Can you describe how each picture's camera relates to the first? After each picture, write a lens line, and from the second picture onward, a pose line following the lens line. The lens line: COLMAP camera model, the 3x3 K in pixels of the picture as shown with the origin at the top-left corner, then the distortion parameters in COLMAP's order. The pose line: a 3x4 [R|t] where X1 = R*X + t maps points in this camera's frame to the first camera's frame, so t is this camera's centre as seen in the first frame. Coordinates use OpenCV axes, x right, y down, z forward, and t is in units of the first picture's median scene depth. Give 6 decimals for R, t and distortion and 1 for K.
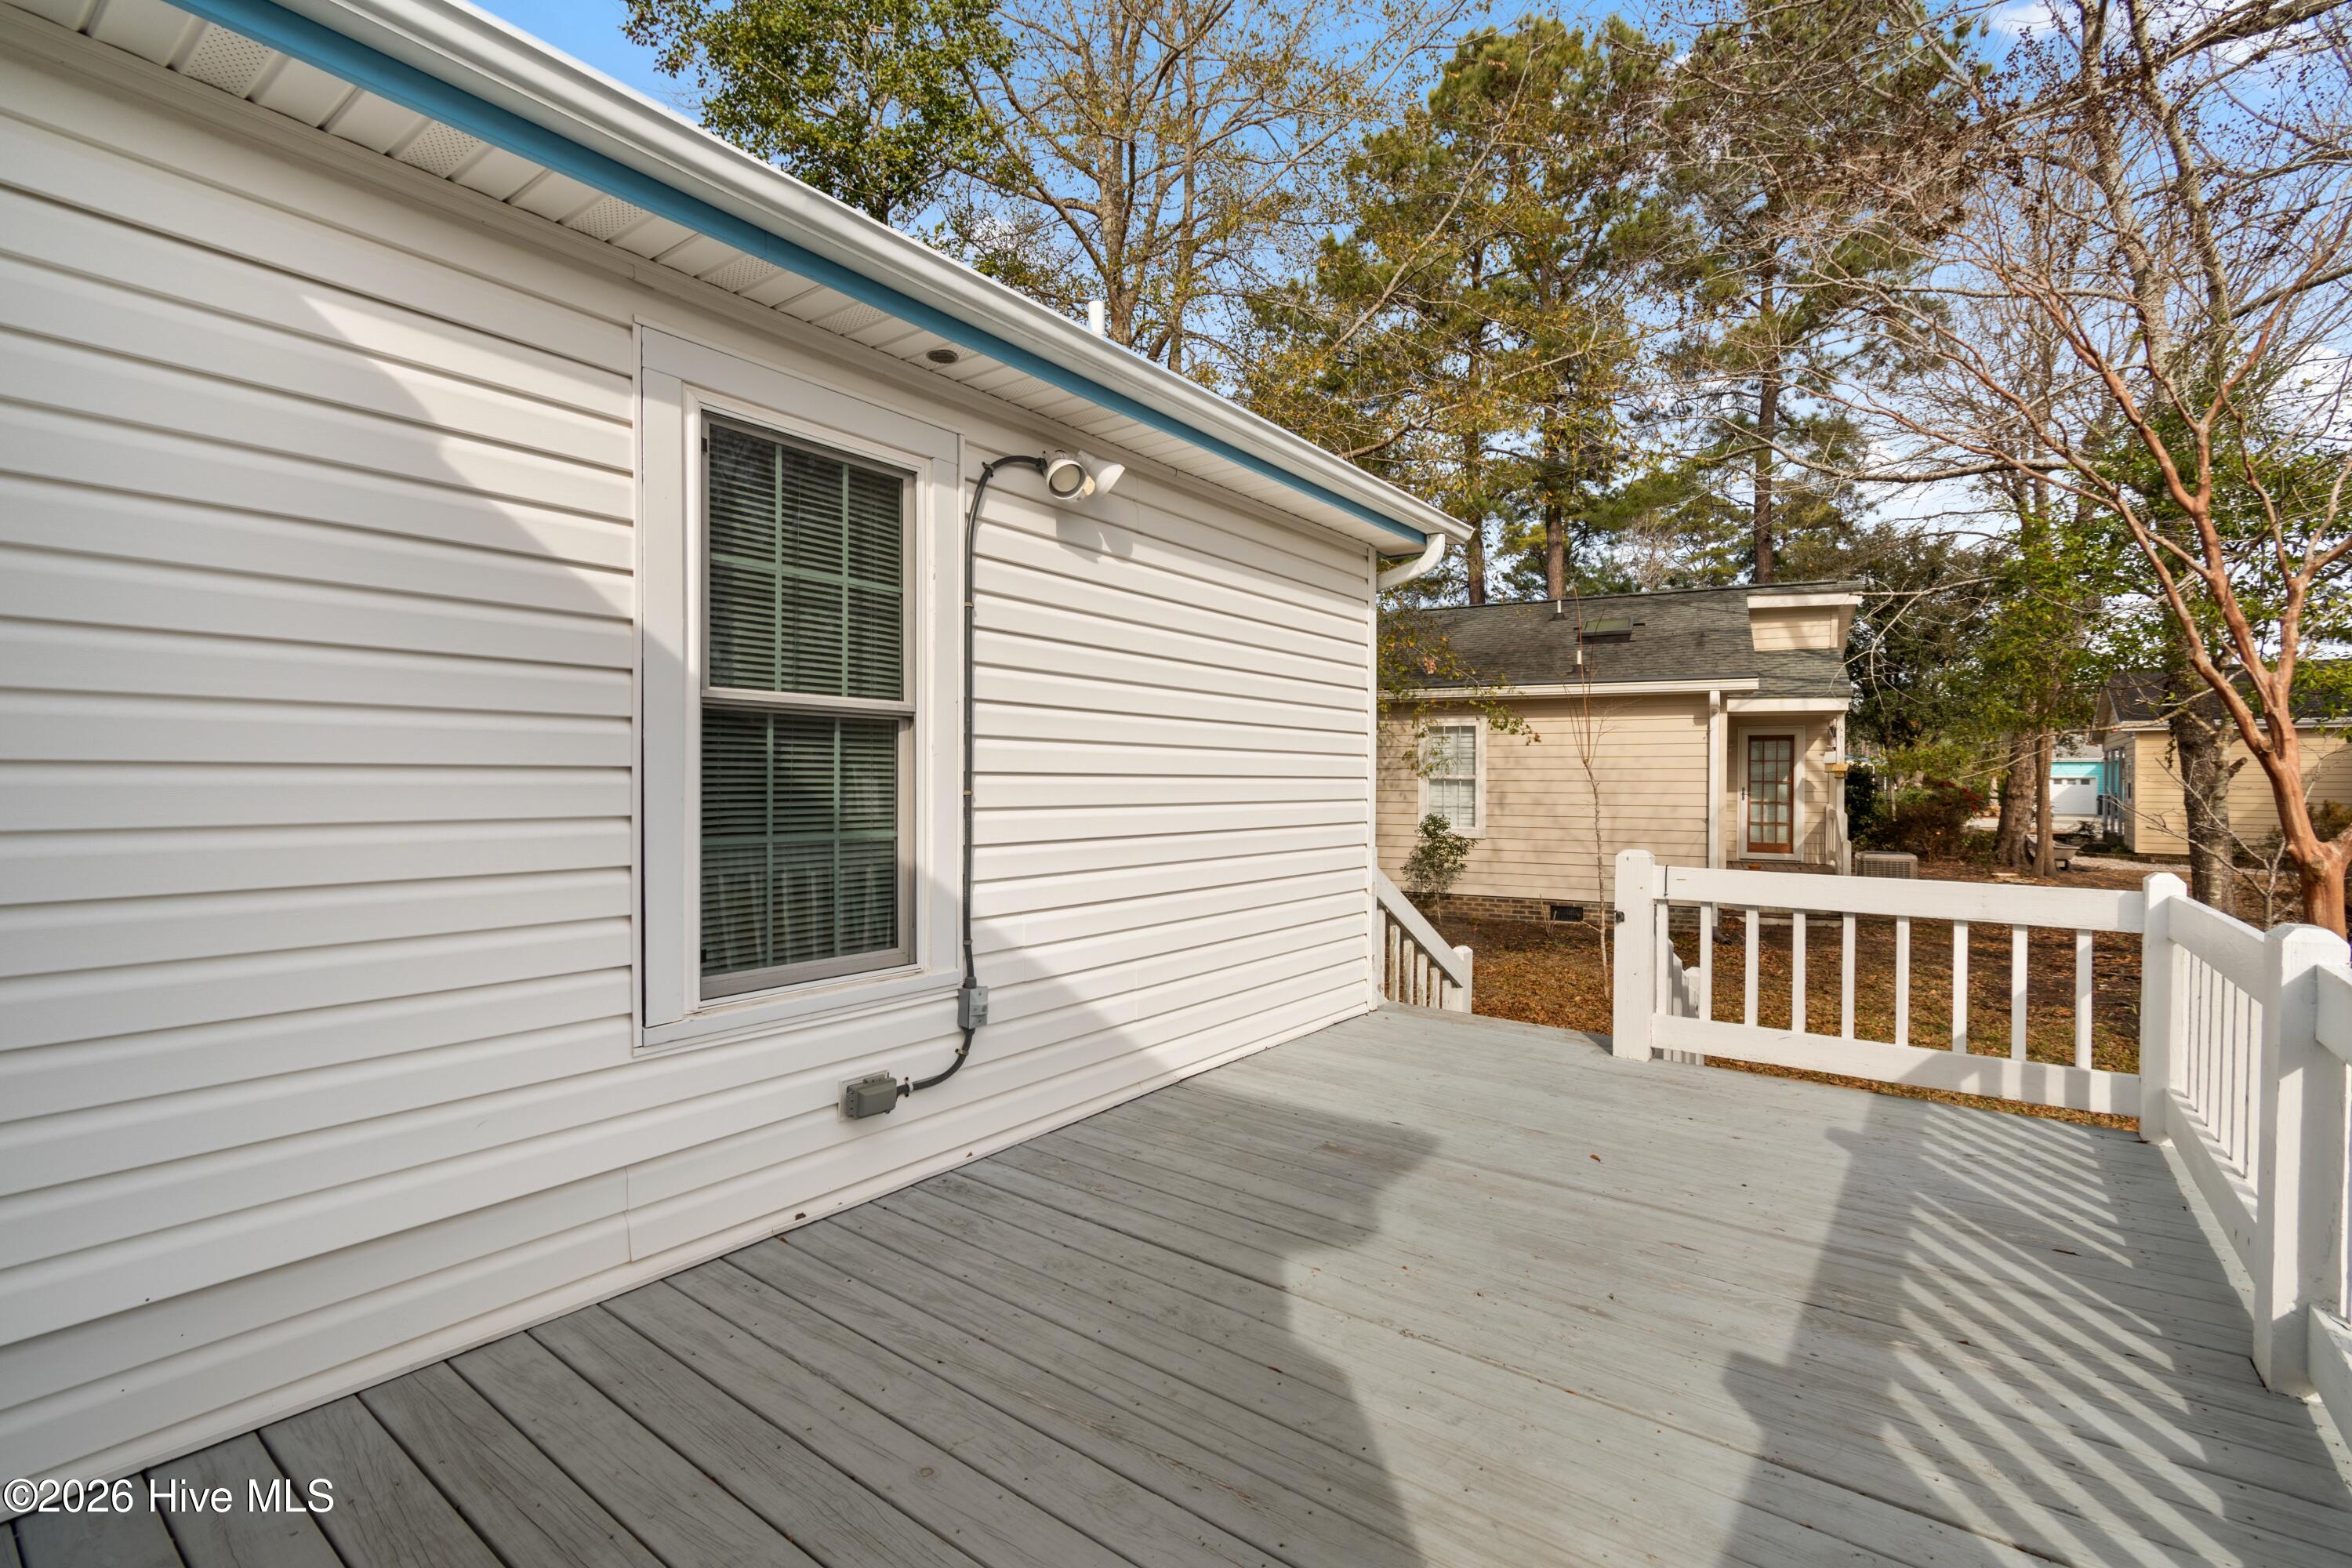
lens RADIAL K [[1052.1, 0, 1179.7], [0, 1052.1, 764.1], [0, 0, 1]] dist [0.002847, 0.000000]
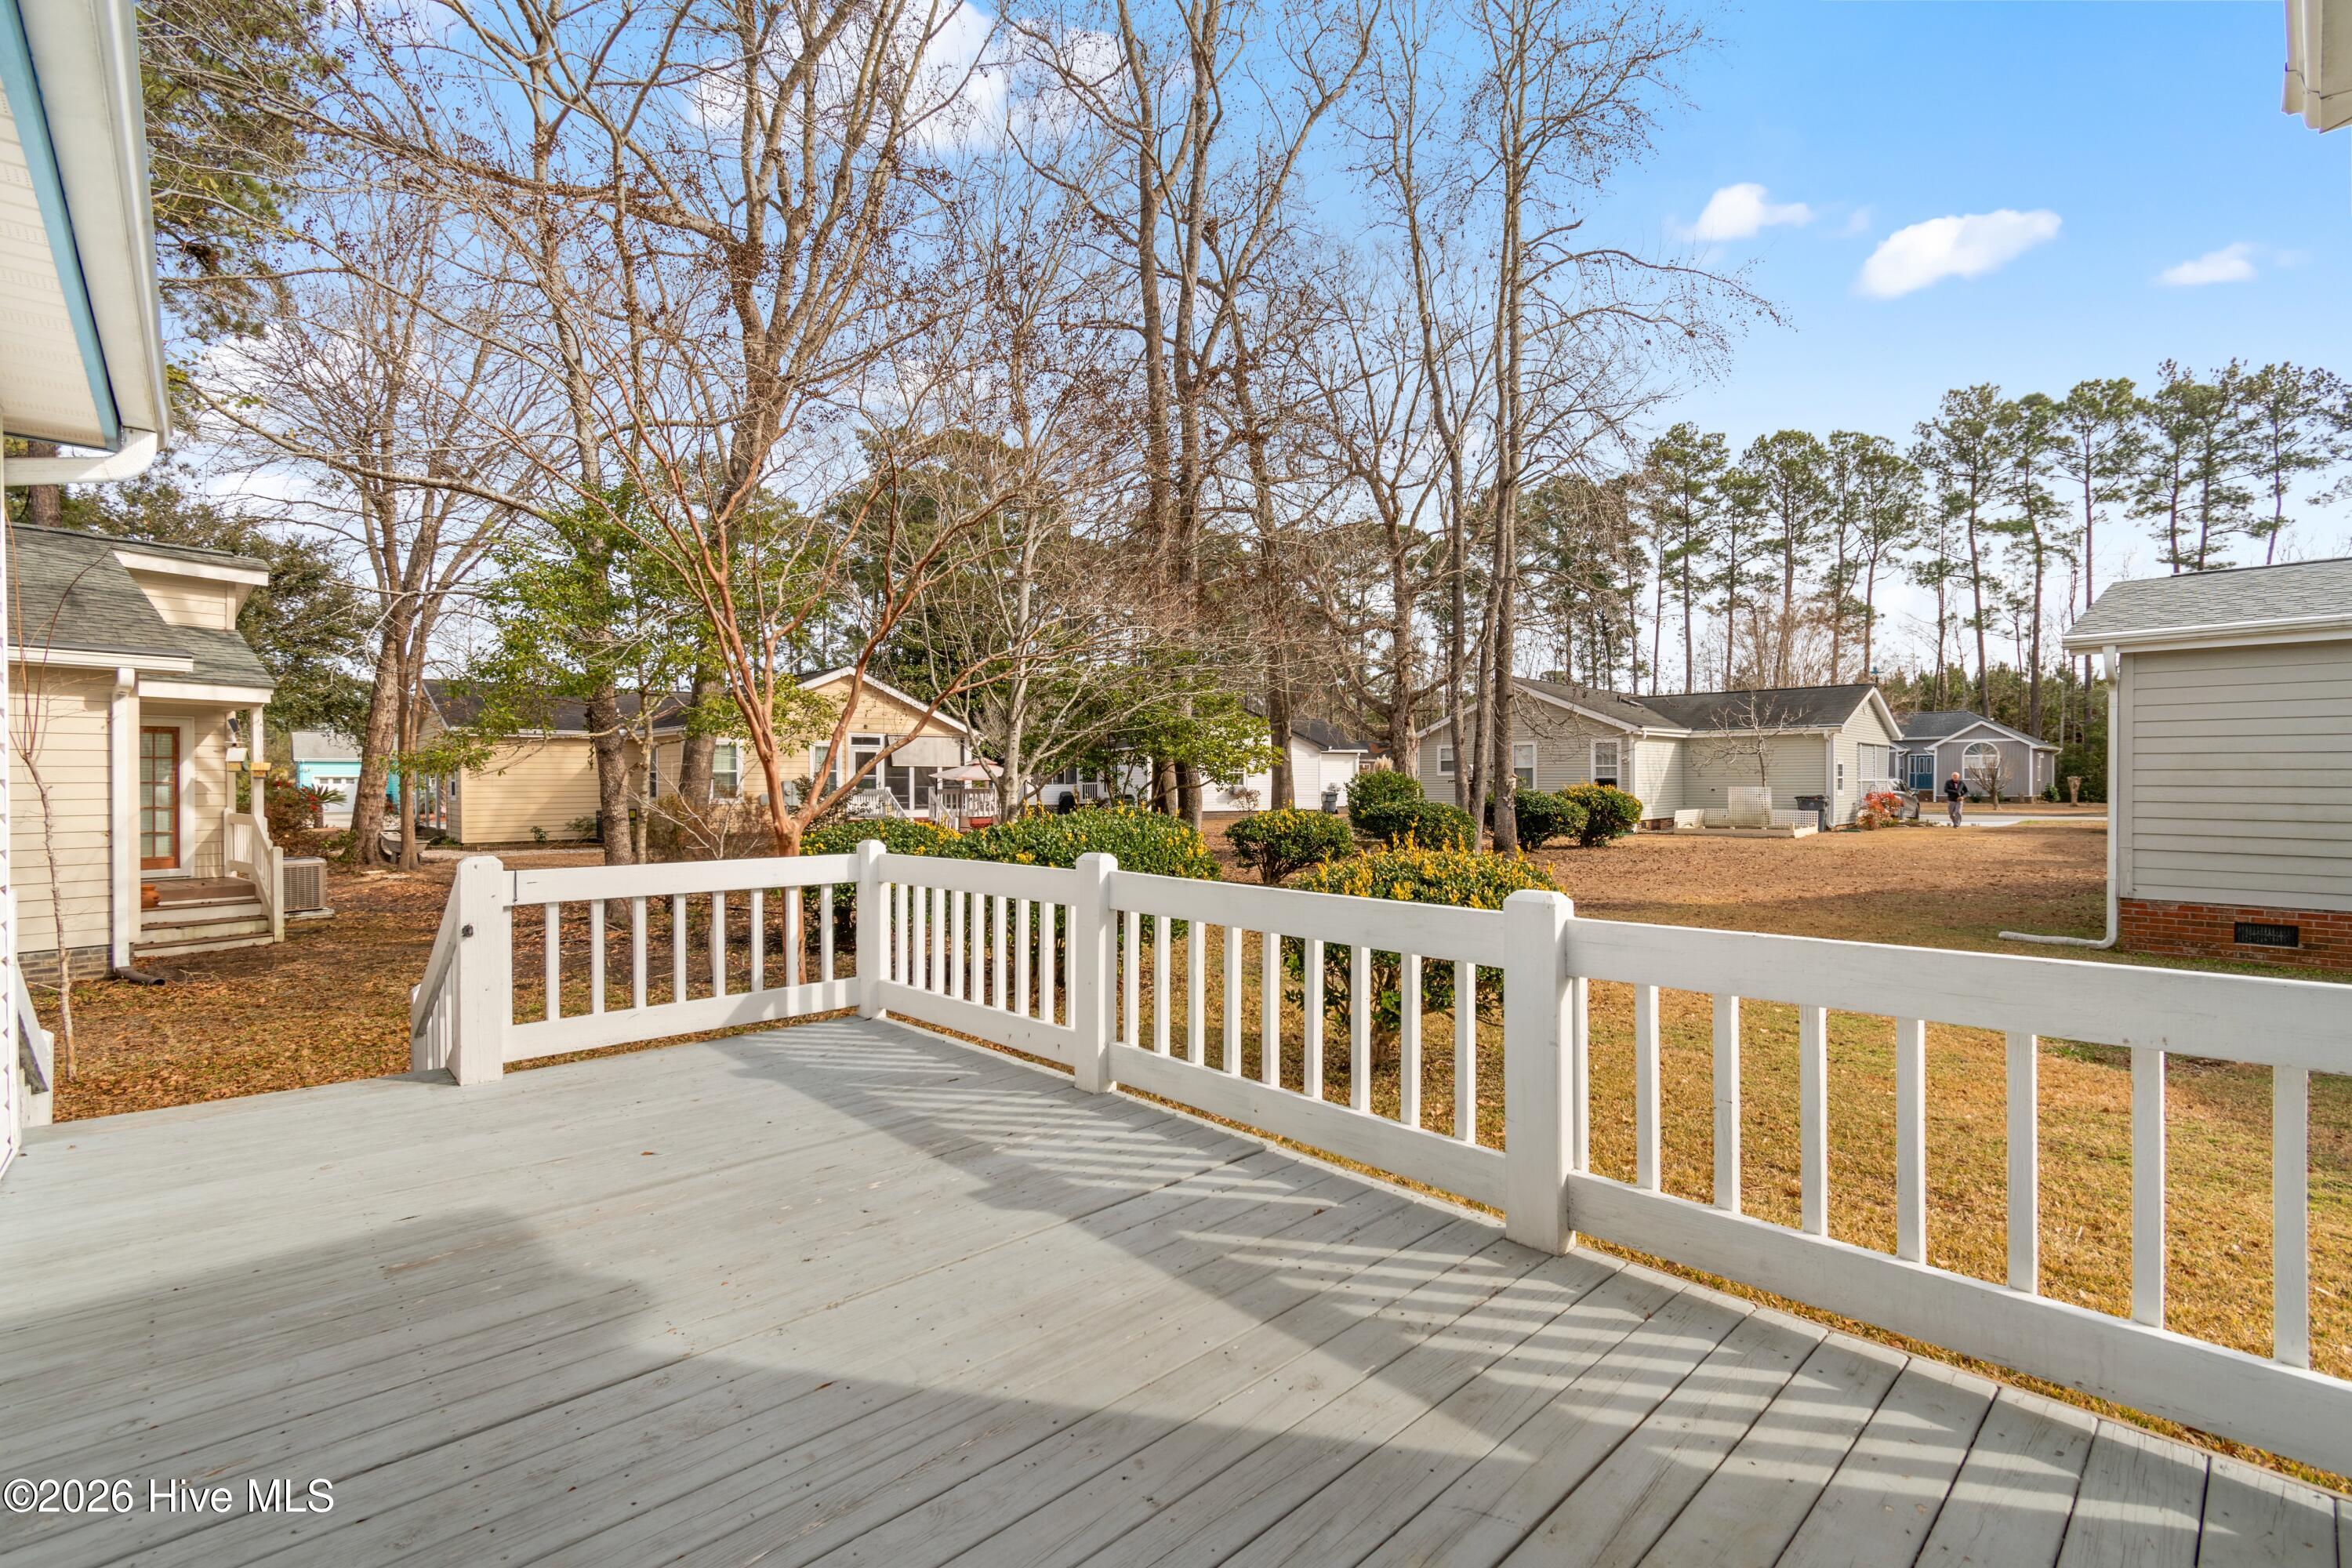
lens RADIAL K [[1052.1, 0, 1179.7], [0, 1052.1, 764.1], [0, 0, 1]] dist [0.002847, 0.000000]
pose [[0.163713, 0.011231, 0.986444, -0.549531], [-0.011595, 0.999888, -0.009460, 0.002216], [-0.986440, -0.009889, 0.163825, 0.346039]]
